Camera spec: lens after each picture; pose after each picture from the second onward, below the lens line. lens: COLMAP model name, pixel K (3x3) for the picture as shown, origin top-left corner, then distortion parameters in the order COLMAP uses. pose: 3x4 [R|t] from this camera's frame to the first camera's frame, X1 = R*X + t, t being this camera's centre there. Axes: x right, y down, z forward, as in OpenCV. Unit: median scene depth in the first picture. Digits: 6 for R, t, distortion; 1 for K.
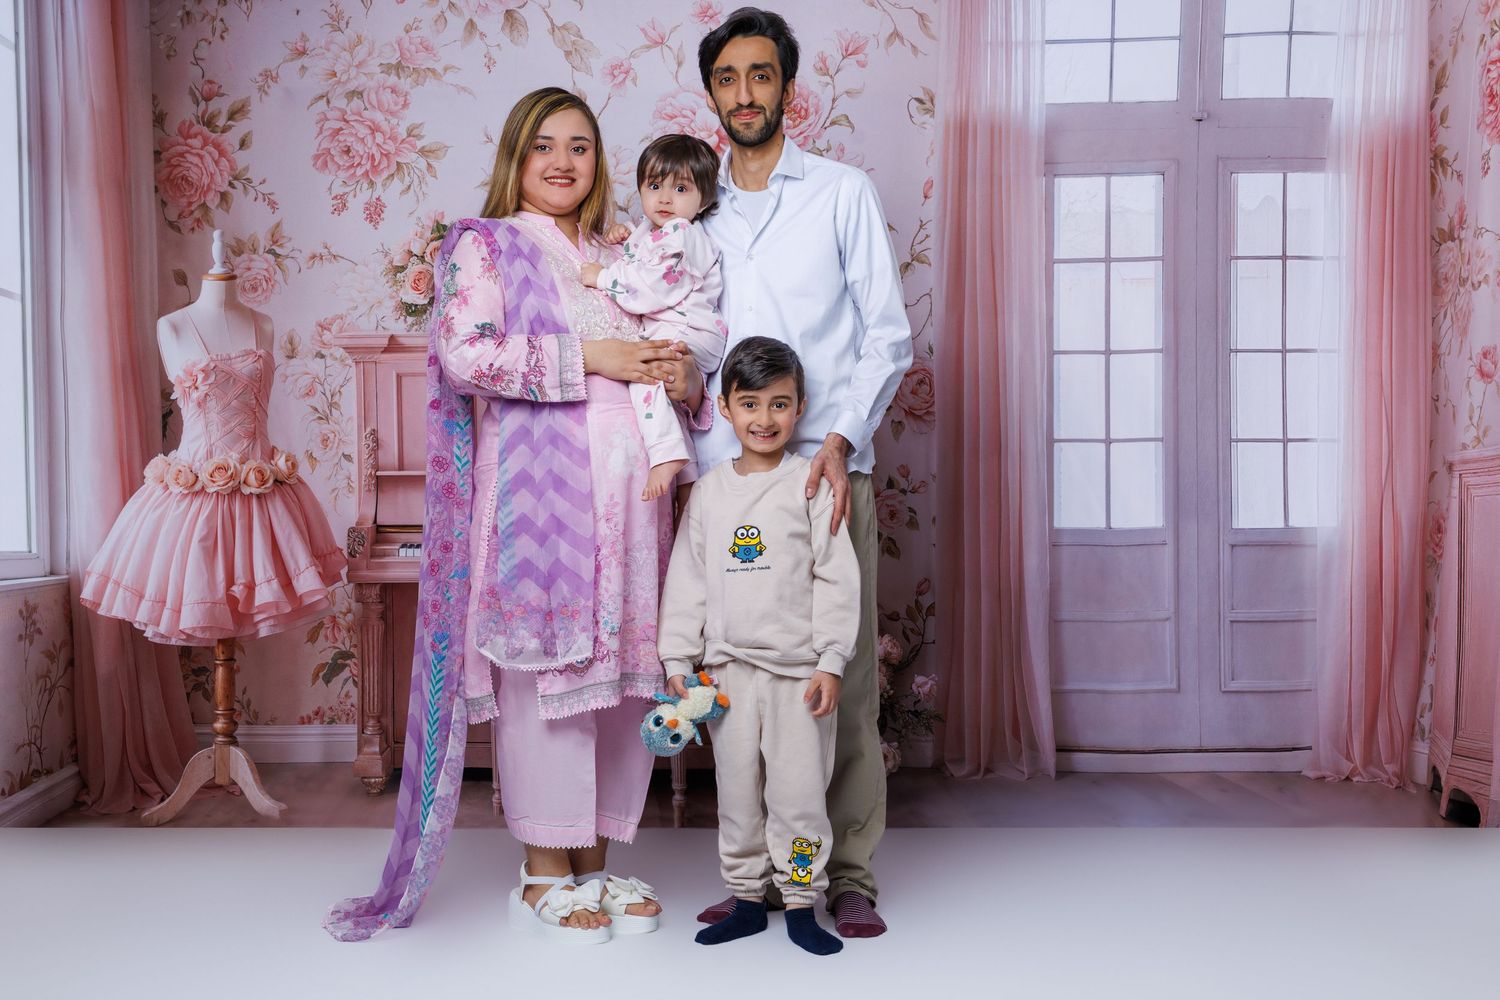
lens RADIAL K [[1897.1, 0, 755.8], [0, 1897.1, 540.1], [0, 0, 1]] dist [0.038383, 0.000000]
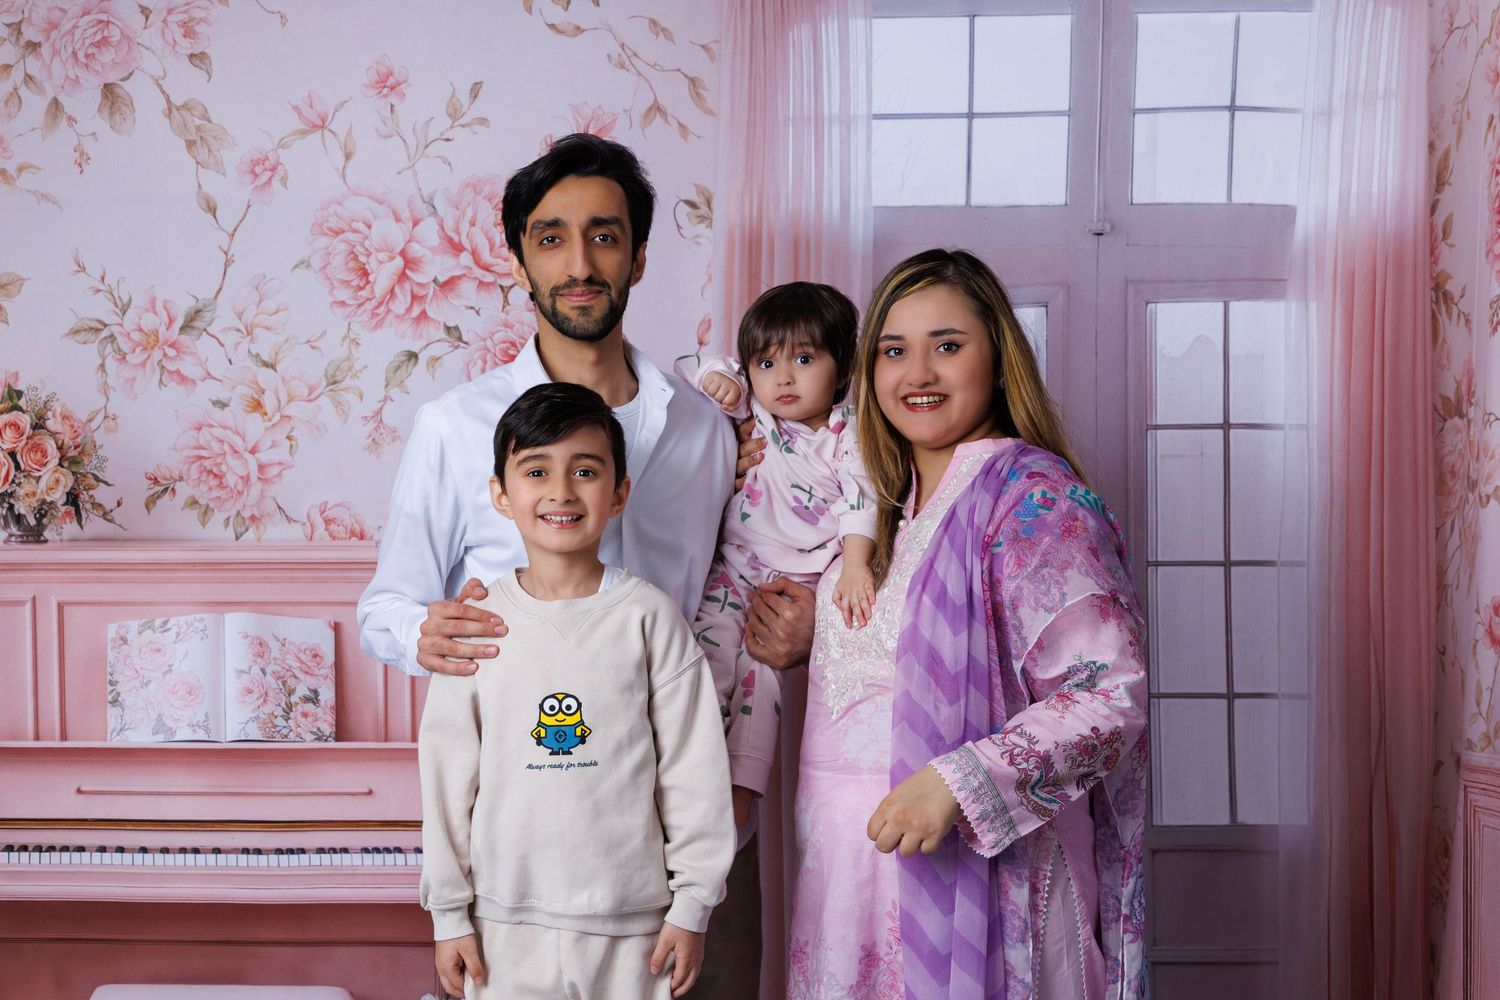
lens RADIAL K [[2125.0, 0, 758.6], [0, 2125.0, 512.0], [0, 0, 1]] dist [0.018495, 0.000000]
pose [[0.998263, -0.007680, -0.058417, 0.154666], [0.007166, 0.999934, -0.009002, -0.111950], [0.058482, 0.008568, 0.998252, 0.231983]]
